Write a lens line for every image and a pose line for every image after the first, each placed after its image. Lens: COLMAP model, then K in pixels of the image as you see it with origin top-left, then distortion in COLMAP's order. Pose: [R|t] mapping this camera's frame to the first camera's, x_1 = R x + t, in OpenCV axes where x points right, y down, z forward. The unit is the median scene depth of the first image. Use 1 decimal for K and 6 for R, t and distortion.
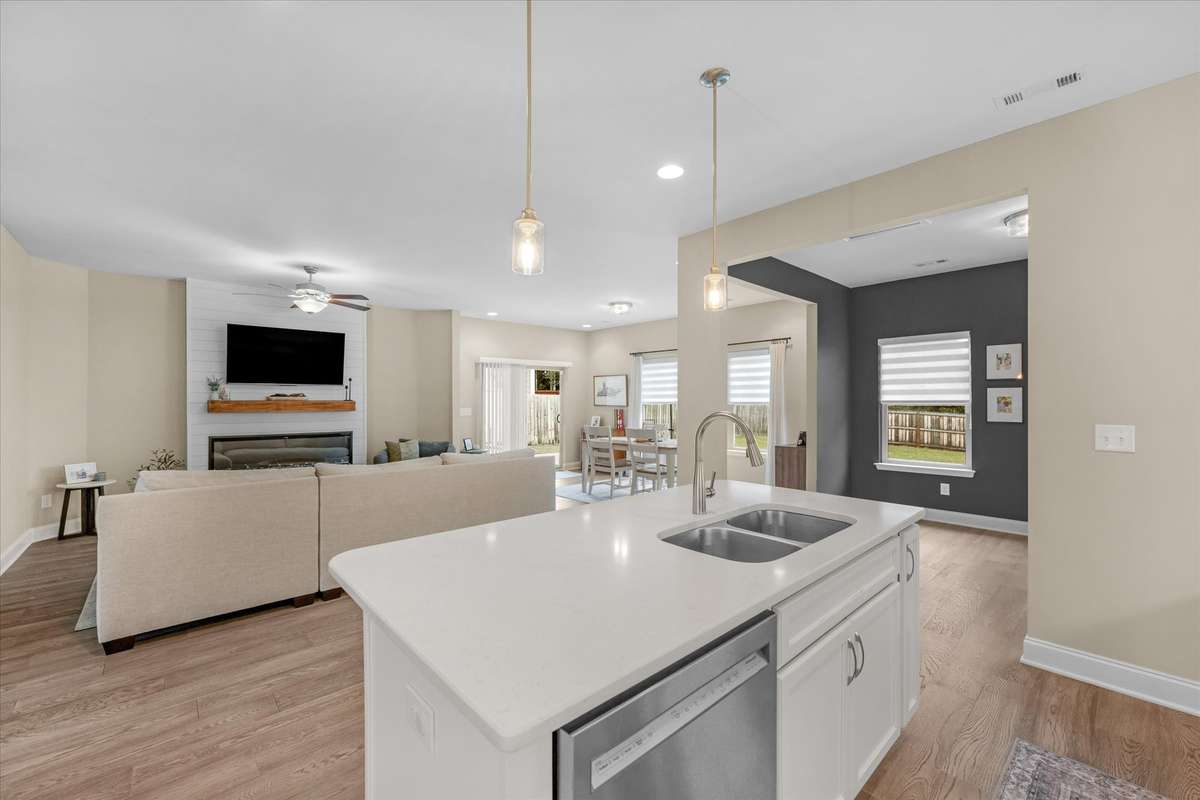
lens RADIAL K [[496.8, 0, 600.0], [0, 496.8, 400.0], [0, 0, 1]] dist [-0.003117, -0.000148]
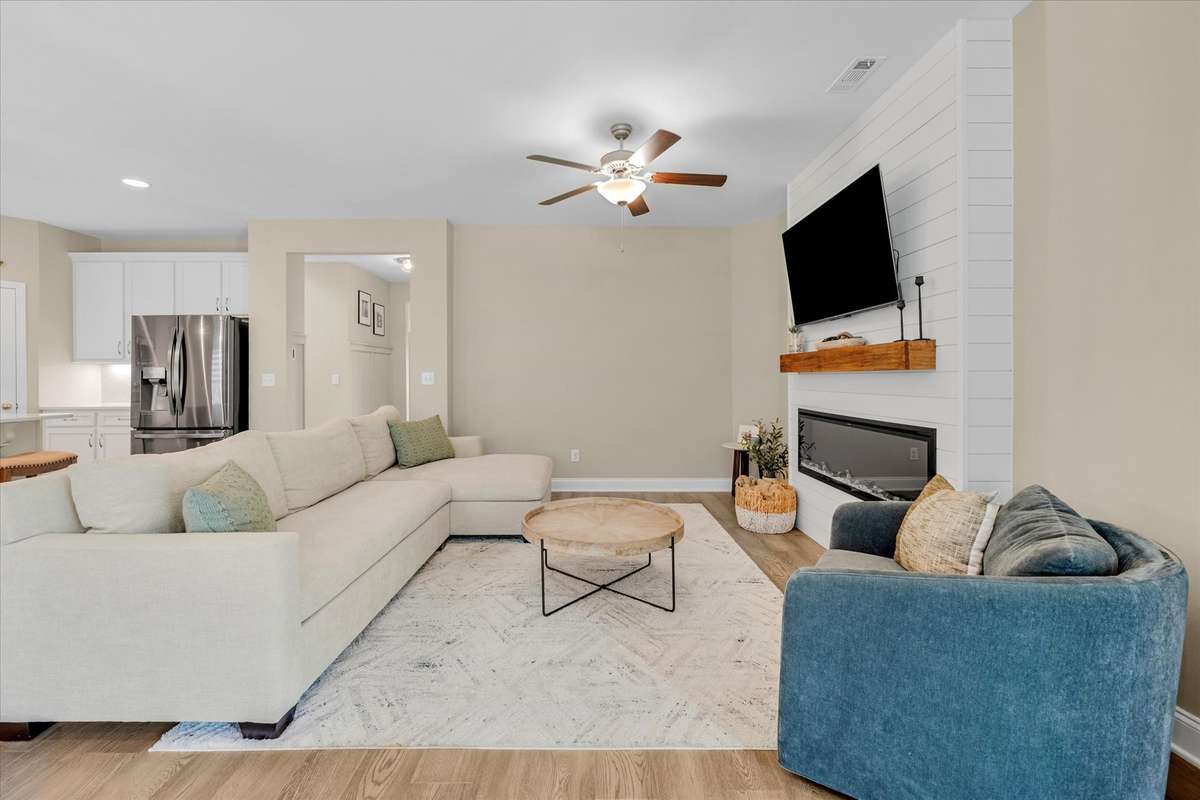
lens RADIAL K [[496.8, 0, 600.0], [0, 496.8, 400.0], [0, 0, 1]] dist [-0.003117, -0.000148]
pose [[-0.657530, 0.034533, -0.752637, -0.106539], [0.004318, 0.999105, 0.042069, 0.034631], [0.753416, 0.024412, -0.657091, 1.326717]]
